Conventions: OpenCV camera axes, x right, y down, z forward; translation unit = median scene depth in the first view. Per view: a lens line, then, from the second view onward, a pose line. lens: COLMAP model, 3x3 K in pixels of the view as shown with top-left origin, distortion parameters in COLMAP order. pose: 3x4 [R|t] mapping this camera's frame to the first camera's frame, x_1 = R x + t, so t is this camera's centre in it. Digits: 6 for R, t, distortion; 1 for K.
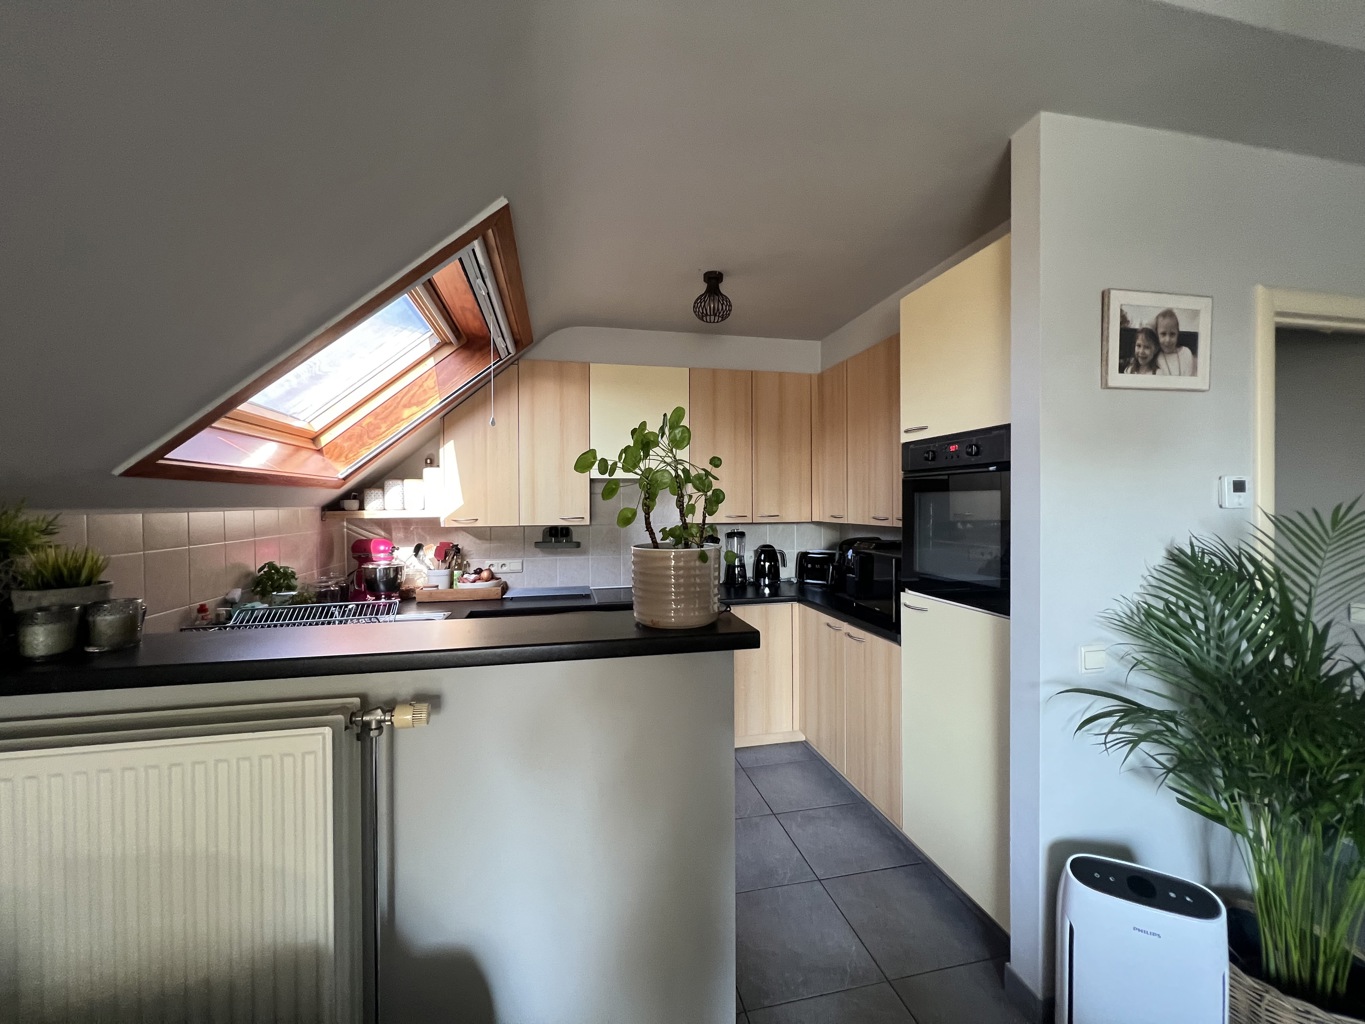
lens RADIAL K [[545.6, 0, 676.9], [0, 545.6, 510.2], [0, 0, 1]] dist [-0.002347, 0.000568]
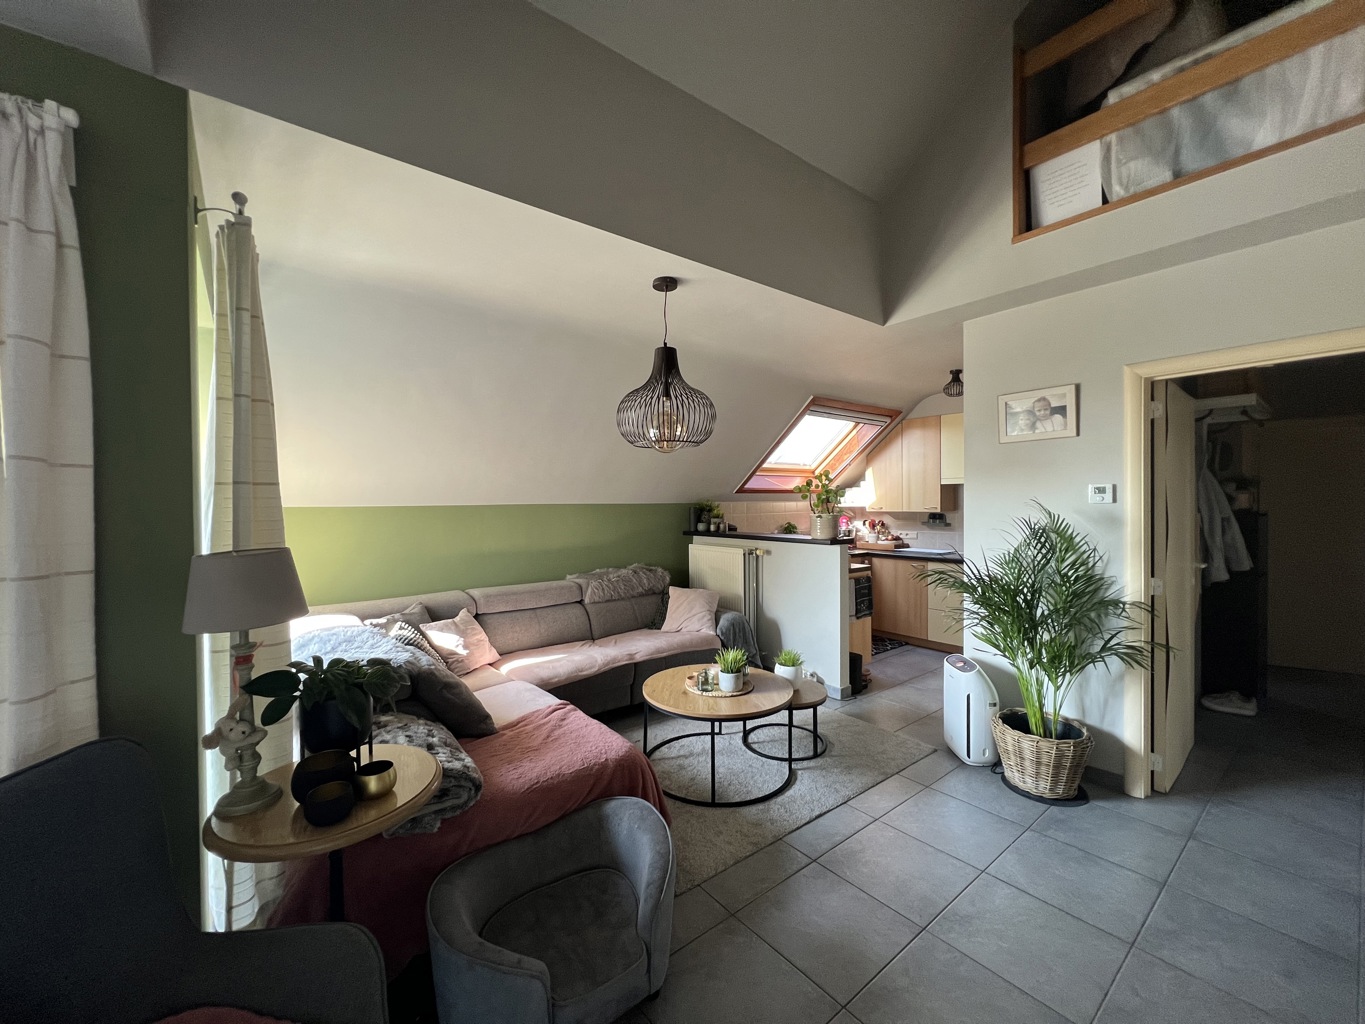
lens RADIAL K [[547.3, 0, 677.5], [0, 547.3, 506.5], [0, 0, 1]] dist [-0.000422, -0.000066]
pose [[0.439571, 0.011865, -0.898130, 1.029115], [-0.006670, 0.999928, 0.009945, -0.000961], [0.898183, 0.001619, 0.439618, -0.479875]]
